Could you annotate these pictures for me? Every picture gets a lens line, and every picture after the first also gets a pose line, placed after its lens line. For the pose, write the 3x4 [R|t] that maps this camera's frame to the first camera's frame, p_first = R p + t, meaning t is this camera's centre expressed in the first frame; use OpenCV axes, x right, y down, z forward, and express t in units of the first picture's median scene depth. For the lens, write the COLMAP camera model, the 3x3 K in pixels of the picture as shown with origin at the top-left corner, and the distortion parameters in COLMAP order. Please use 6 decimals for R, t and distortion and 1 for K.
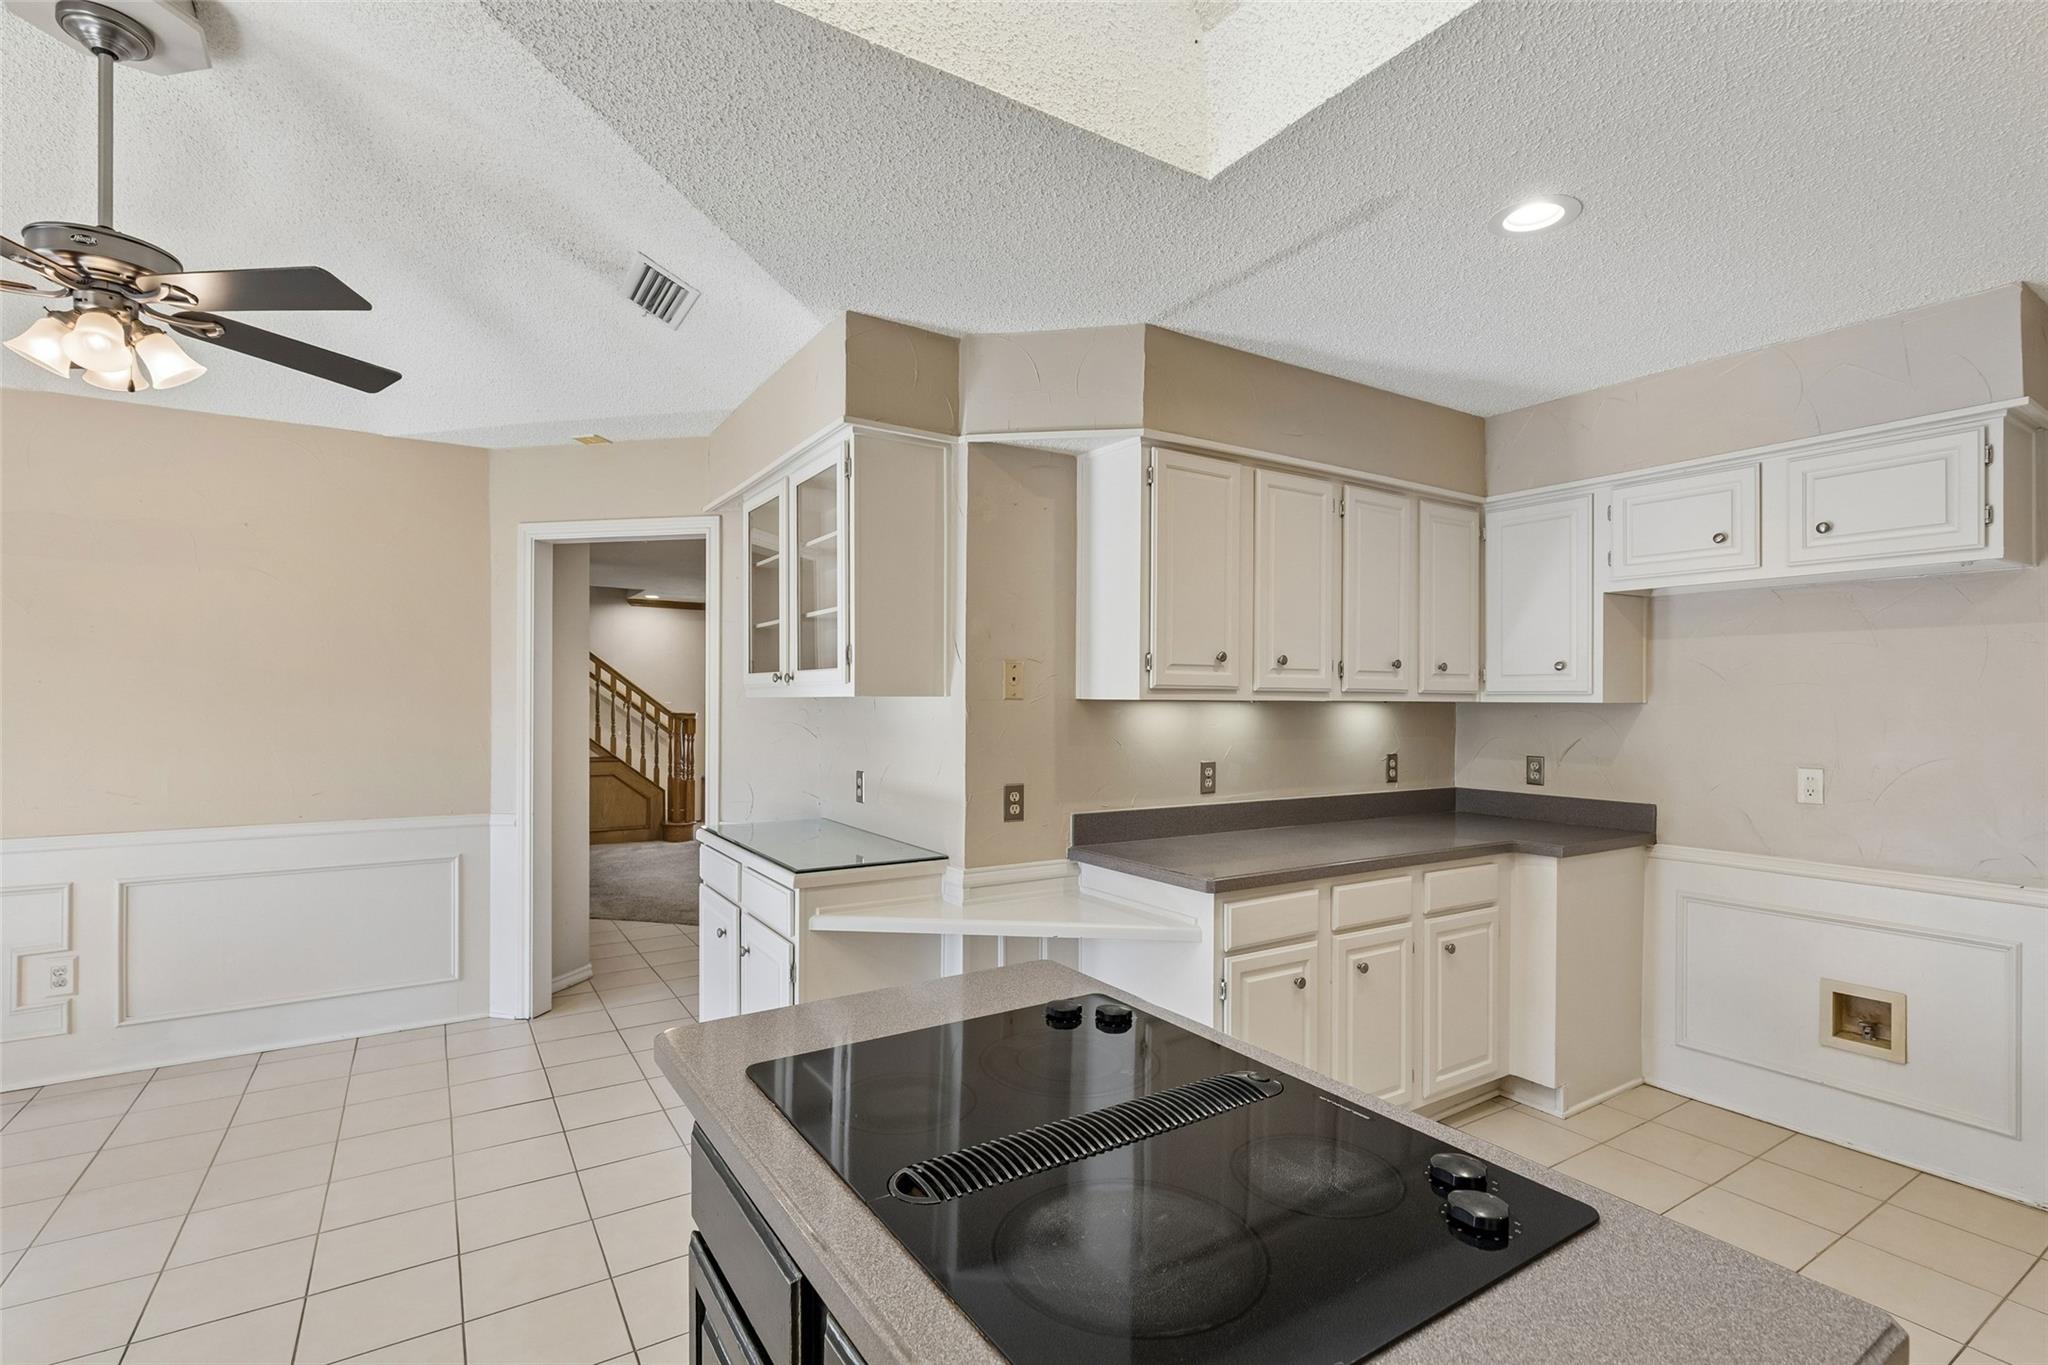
lens RADIAL K [[962.4, 0, 1029.6], [0, 962.4, 695.6], [0, 0, 1]] dist [-0.005084, -0.000499]
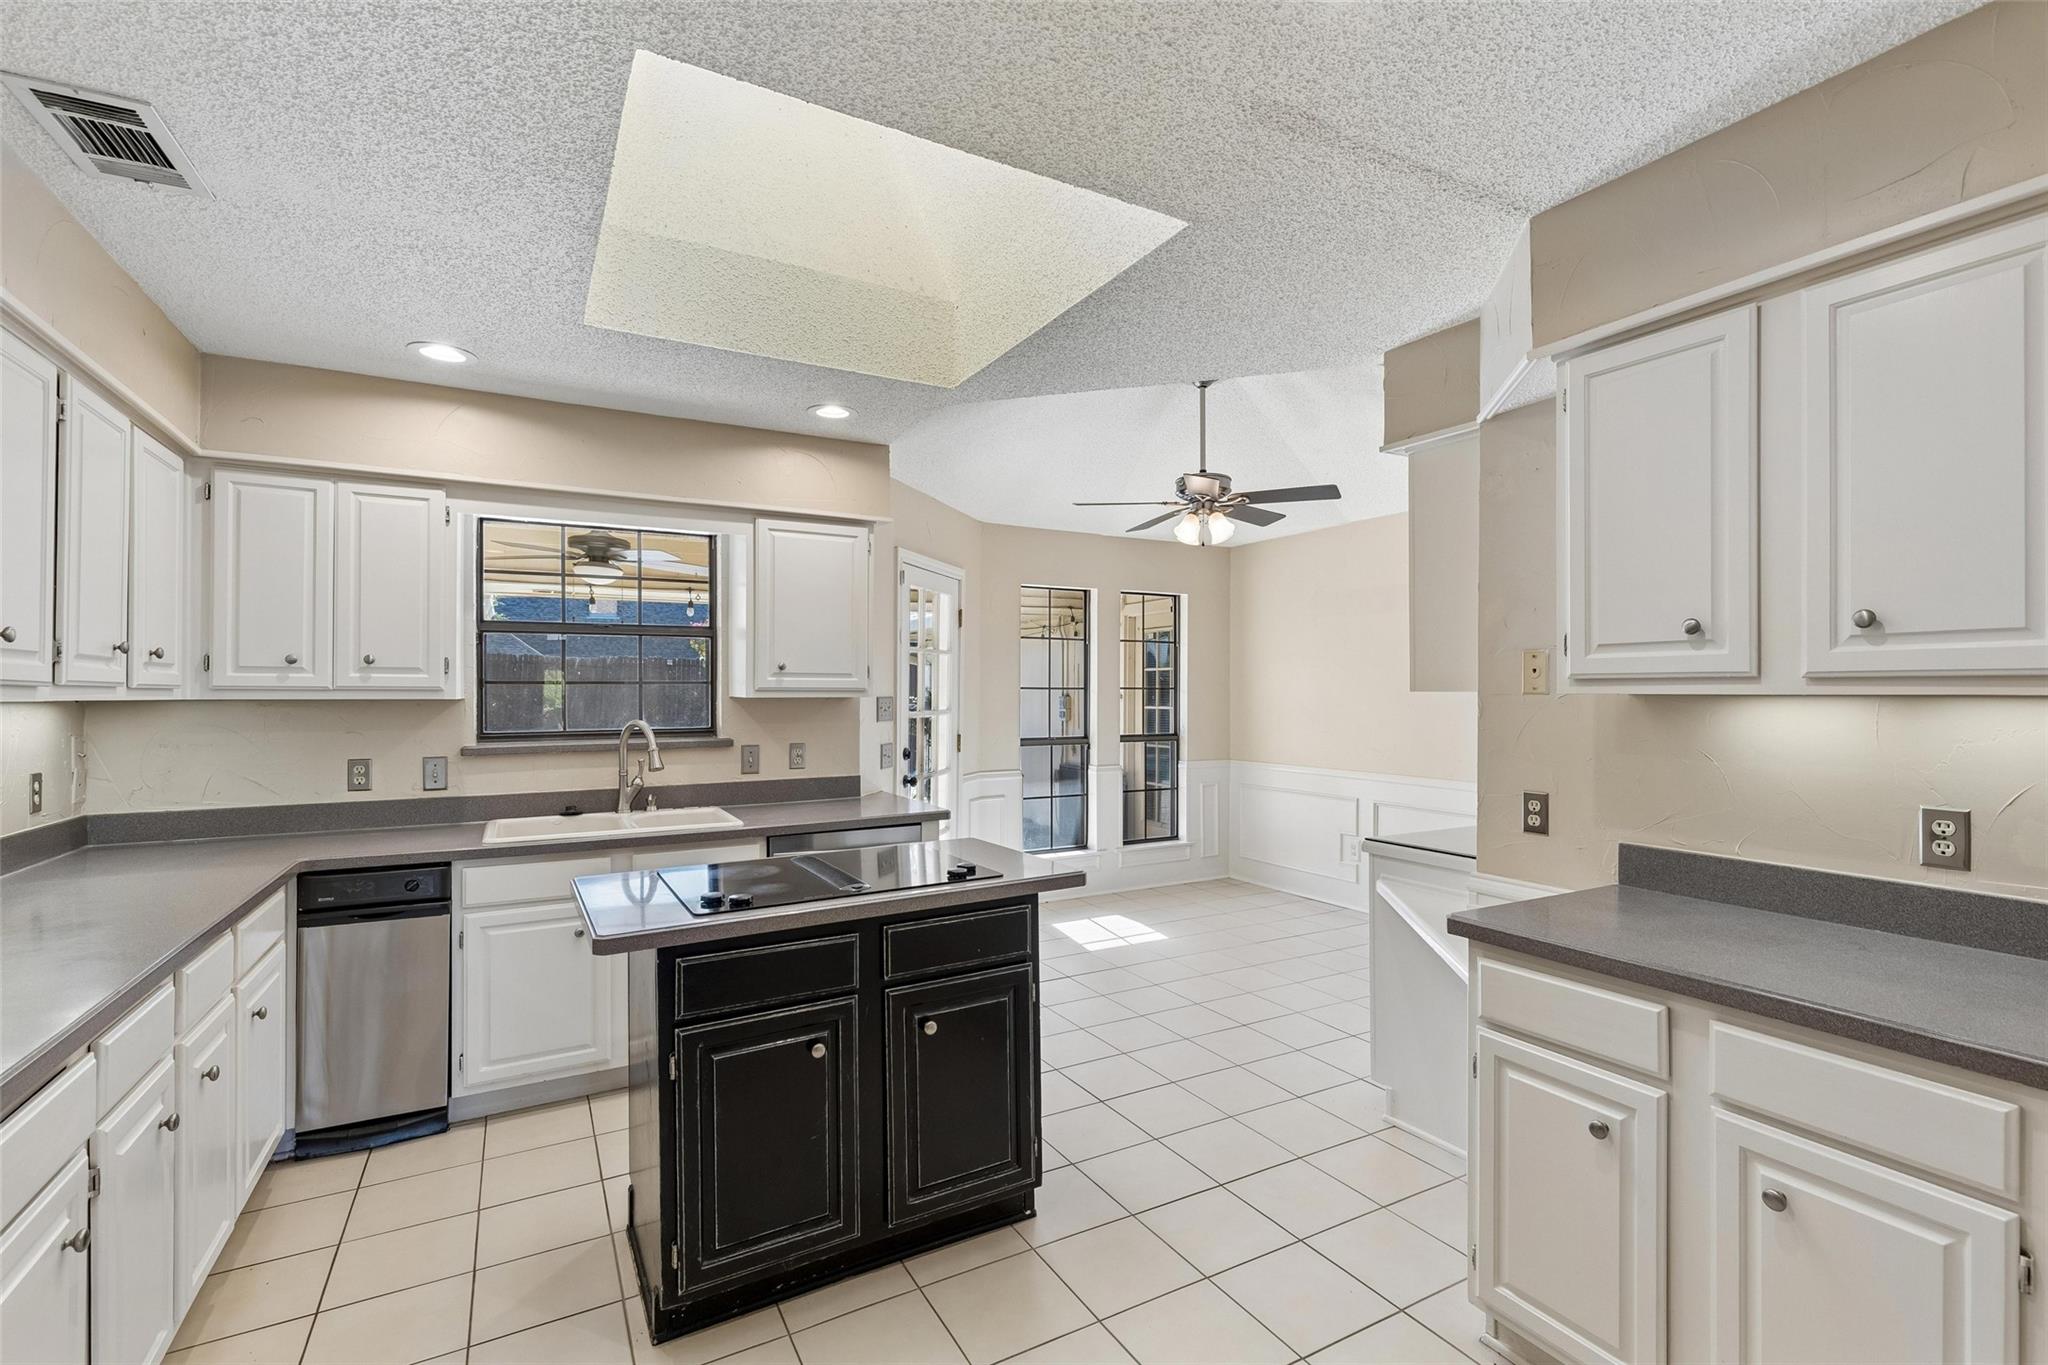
lens RADIAL K [[919.6, 0, 1026.1], [0, 919.6, 690.7], [0, 0, 1]] dist [0.012142, -0.001690]
pose [[-0.073780, -0.006480, -0.997253, 0.848721], [0.006718, 0.999953, -0.006995, 0.003458], [0.997252, -0.007216, -0.073733, 0.600538]]
